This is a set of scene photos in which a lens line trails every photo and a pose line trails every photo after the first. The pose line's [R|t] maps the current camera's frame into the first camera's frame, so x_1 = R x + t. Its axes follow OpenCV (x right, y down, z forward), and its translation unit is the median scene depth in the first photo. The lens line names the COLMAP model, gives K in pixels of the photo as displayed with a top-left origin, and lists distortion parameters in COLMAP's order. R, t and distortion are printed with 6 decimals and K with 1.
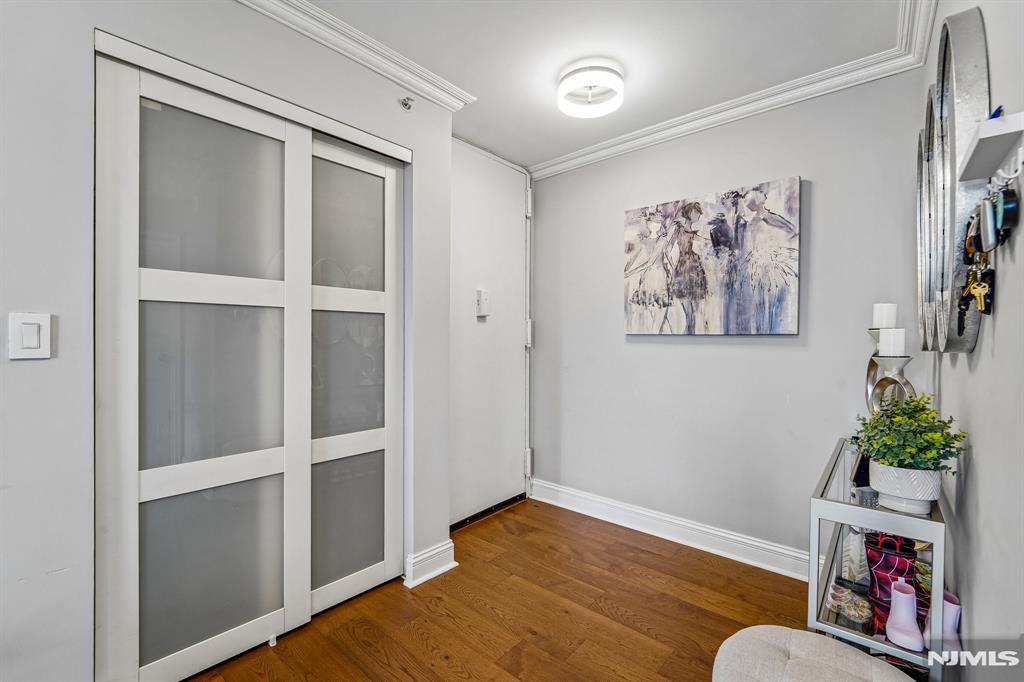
lens RADIAL K [[424.6, 0, 508.1], [0, 424.6, 339.3], [0, 0, 1]] dist [-0.012890, -0.000109]
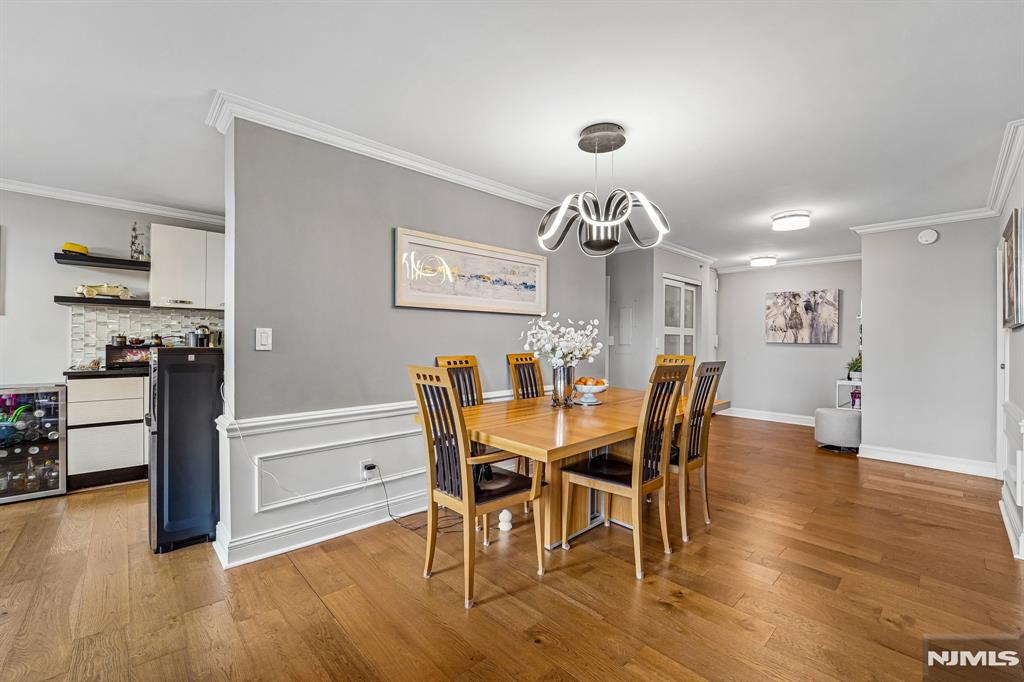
lens RADIAL K [[421.4, 0, 514.6], [0, 421.4, 336.9], [0, 0, 1]] dist [-0.014456, -0.000109]
pose [[0.995662, 0.005594, -0.092879, -1.110909], [-0.006543, 0.999929, -0.009911, -0.012612], [0.092817, 0.010475, 0.995628, -1.824179]]
